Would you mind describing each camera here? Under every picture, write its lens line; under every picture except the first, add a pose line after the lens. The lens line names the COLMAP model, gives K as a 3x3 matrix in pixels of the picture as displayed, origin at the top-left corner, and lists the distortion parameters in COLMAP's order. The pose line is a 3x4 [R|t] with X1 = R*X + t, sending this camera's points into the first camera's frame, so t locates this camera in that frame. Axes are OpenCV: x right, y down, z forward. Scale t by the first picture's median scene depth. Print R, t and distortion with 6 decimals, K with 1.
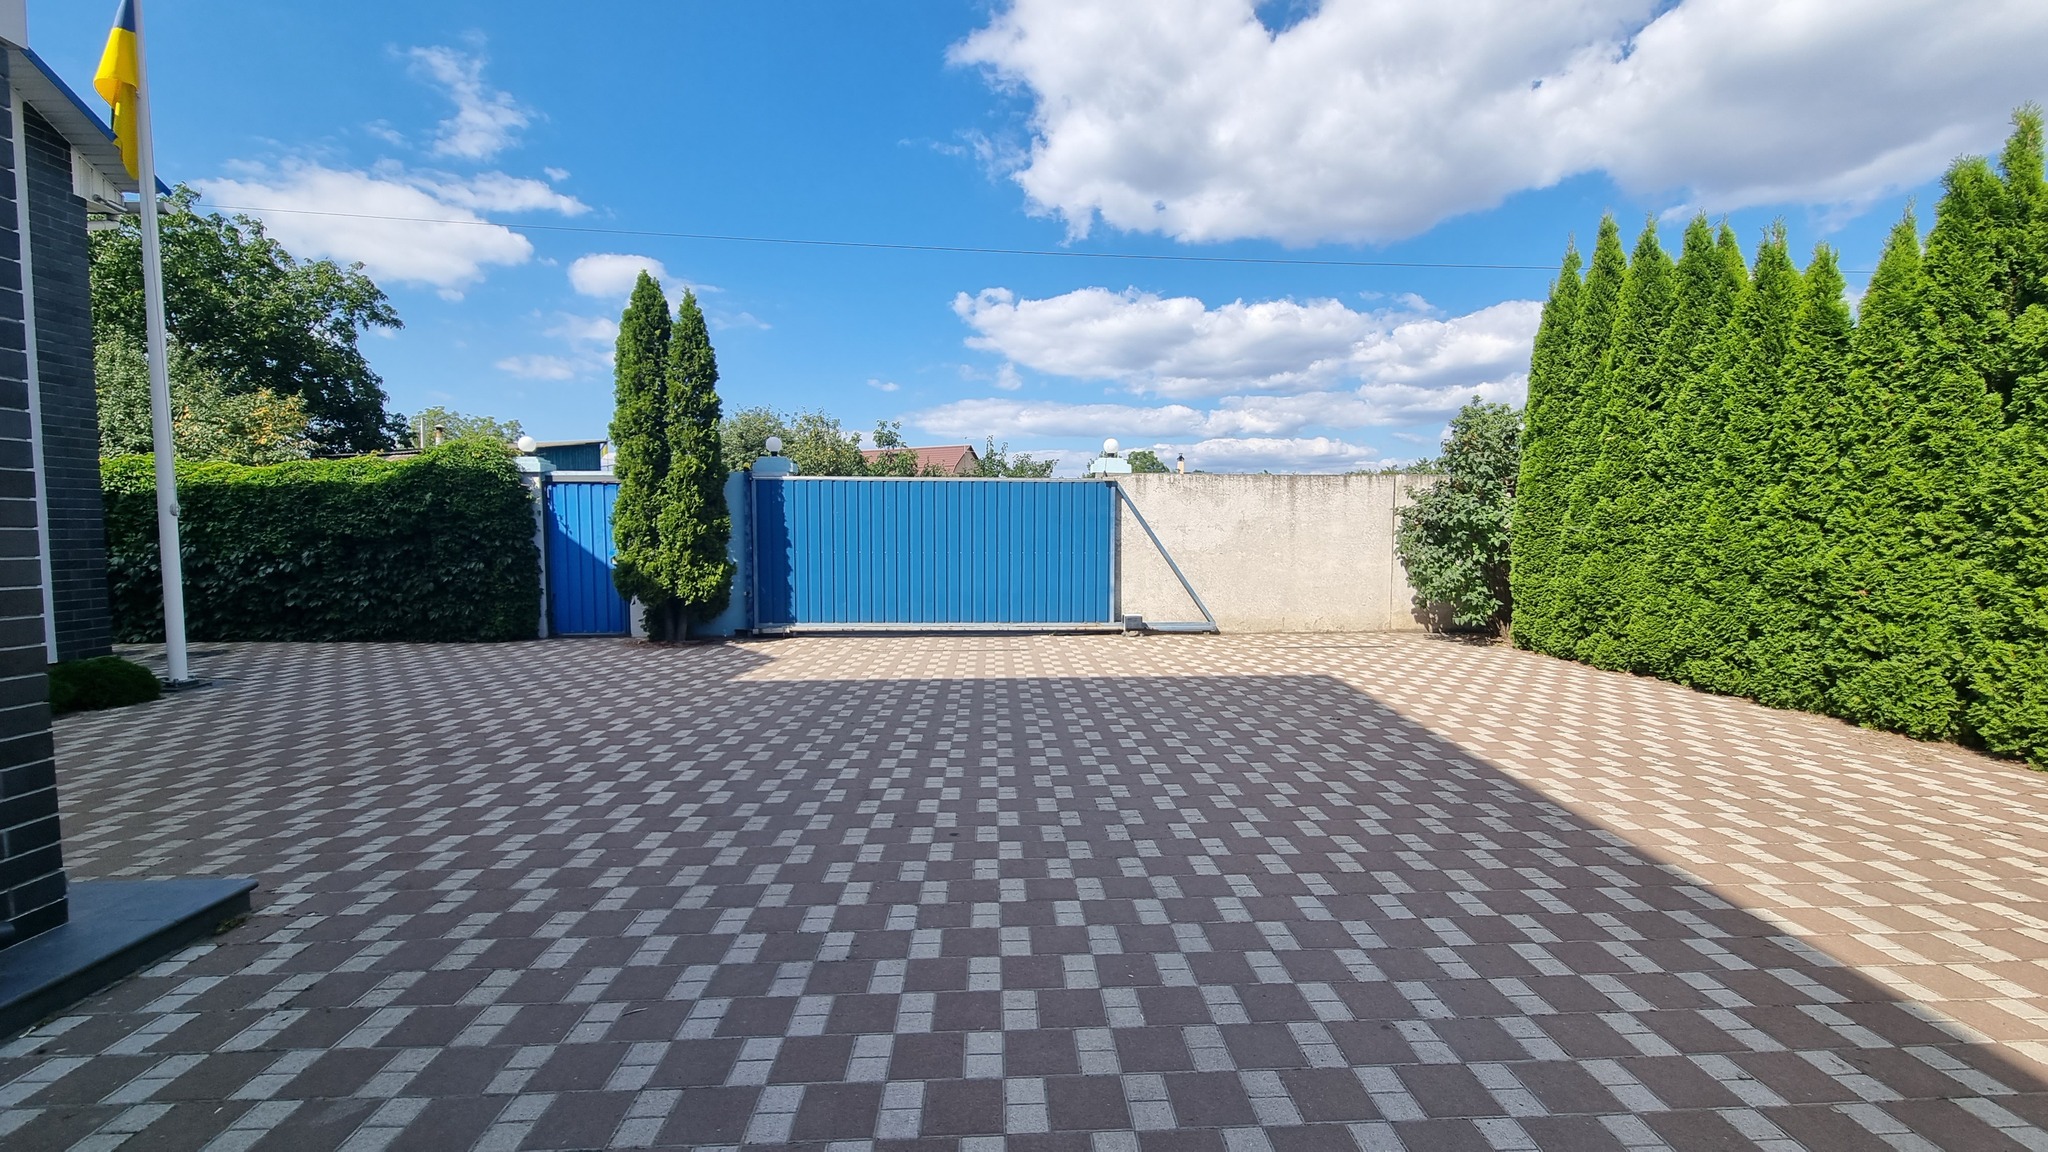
lens RADIAL K [[841.6, 0, 1024.0], [0, 841.6, 576.0], [0, 0, 1]] dist [0.000710, 0.000108]
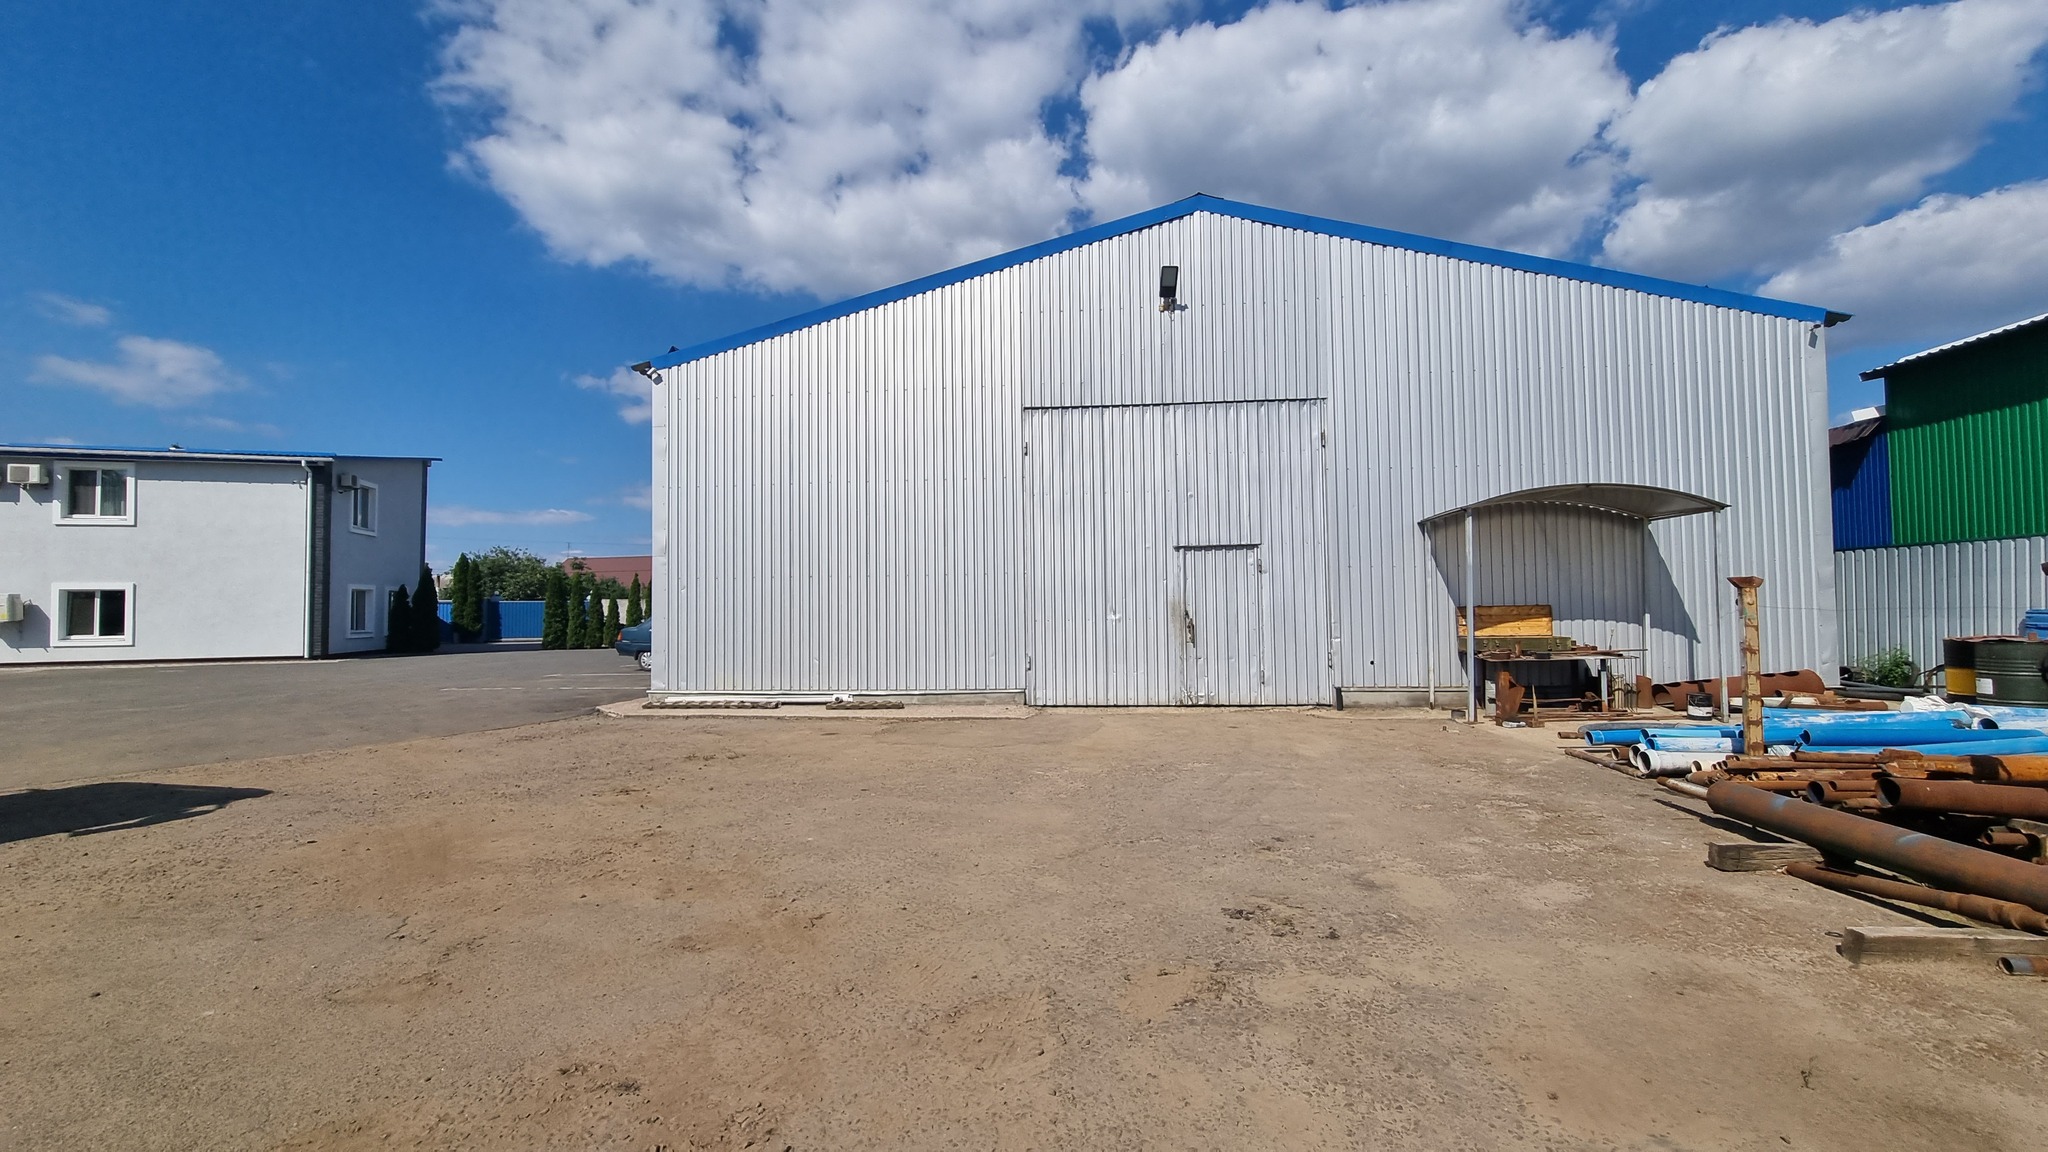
lens RADIAL K [[799.2, 0, 1024.0], [0, 799.2, 576.0], [0, 0, 1]] dist [-0.001227, -0.000013]
pose [[0.965086, -0.000882, 0.261932, 1.183992], [0.026667, 0.995129, -0.094905, 0.198338], [-0.260573, 0.098576, 0.960409, -3.476747]]
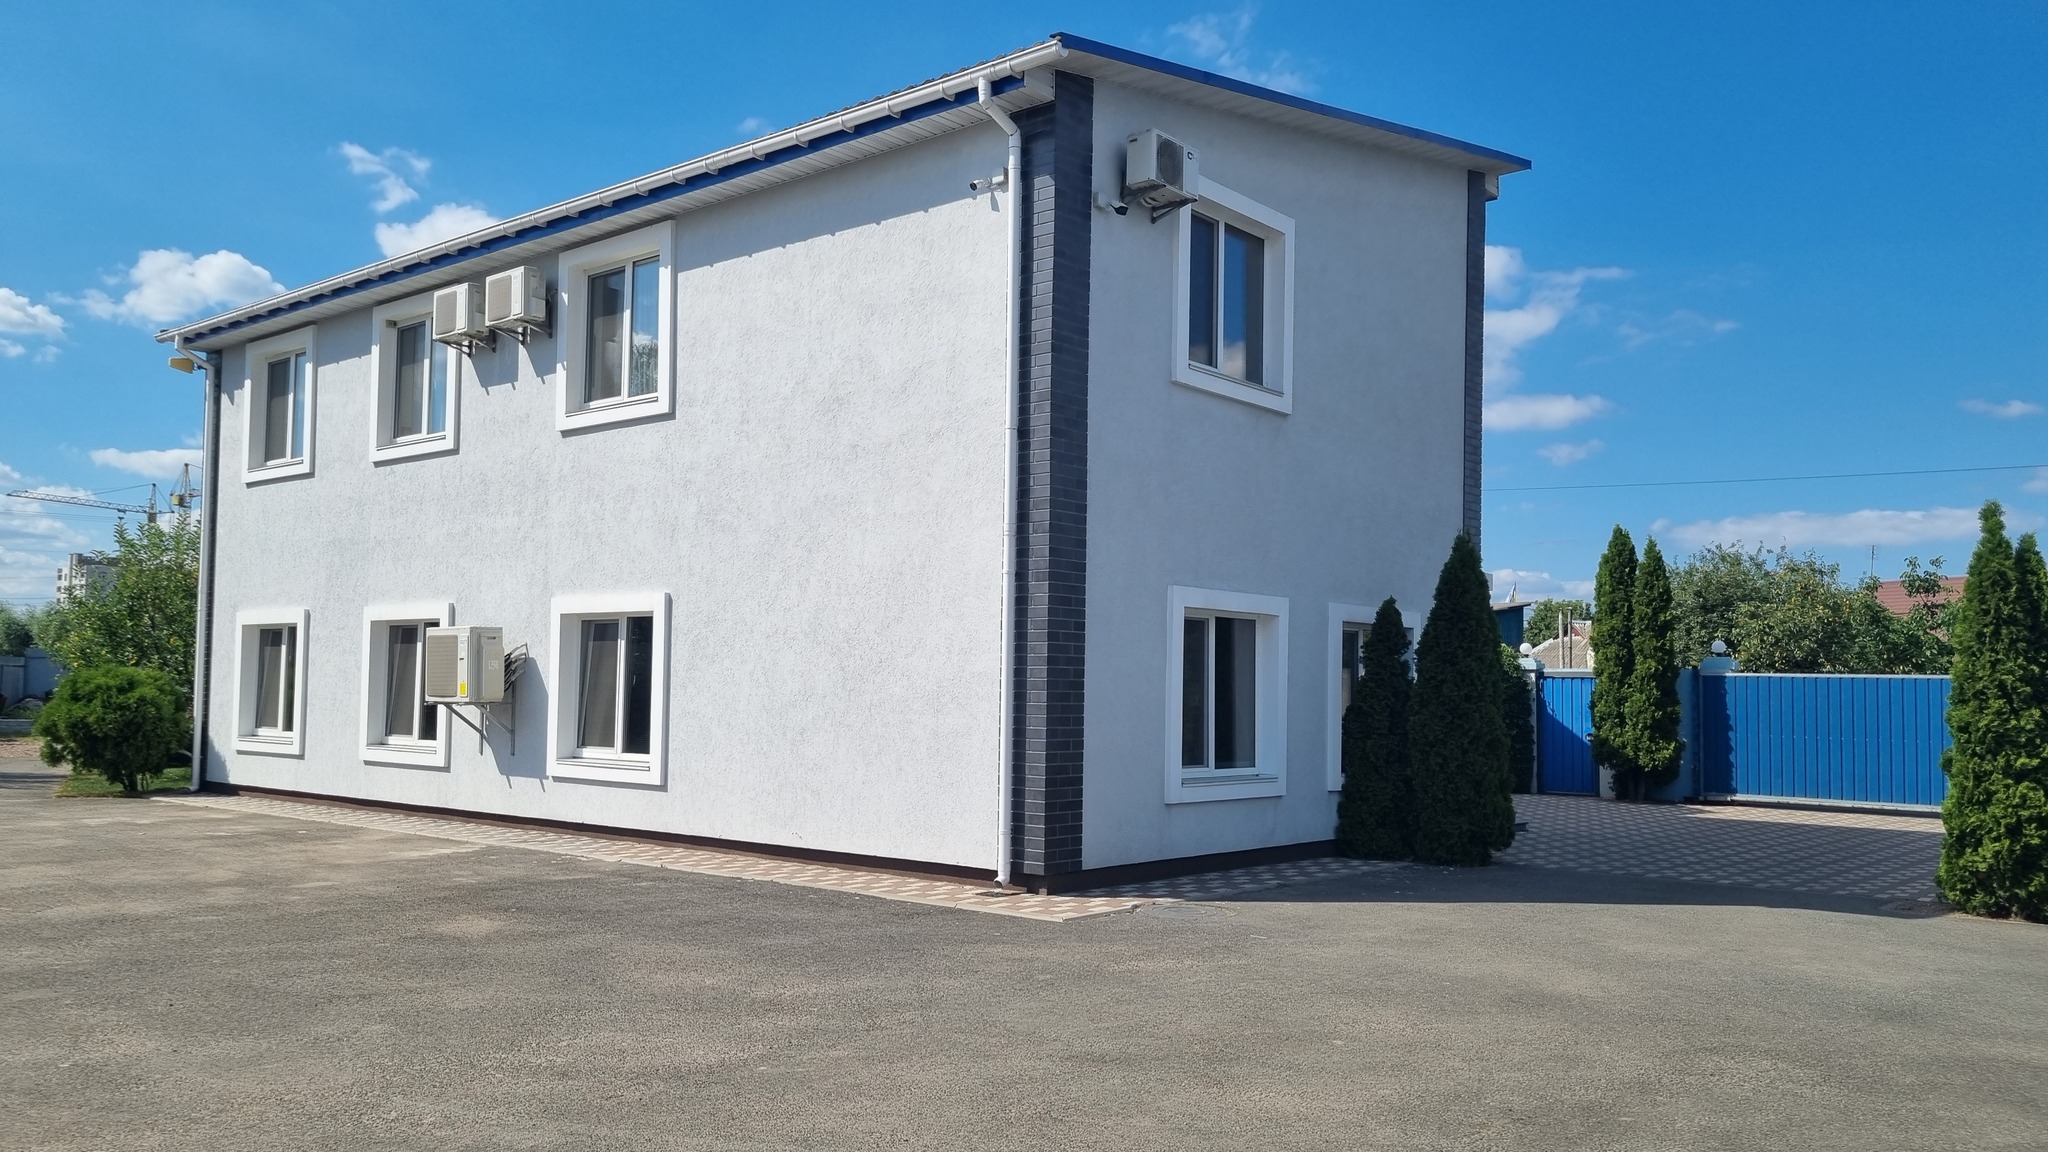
lens RADIAL K [[1510.2, 0, 978.9], [0, 1510.2, 609.0], [0, 0, 1]] dist [0.007643, 0.000010]
pose [[0.716801, -0.025456, -0.696813, 0.511690], [-0.057596, 0.993757, -0.095552, 0.067972], [0.694895, 0.108625, 0.710860, -1.447289]]
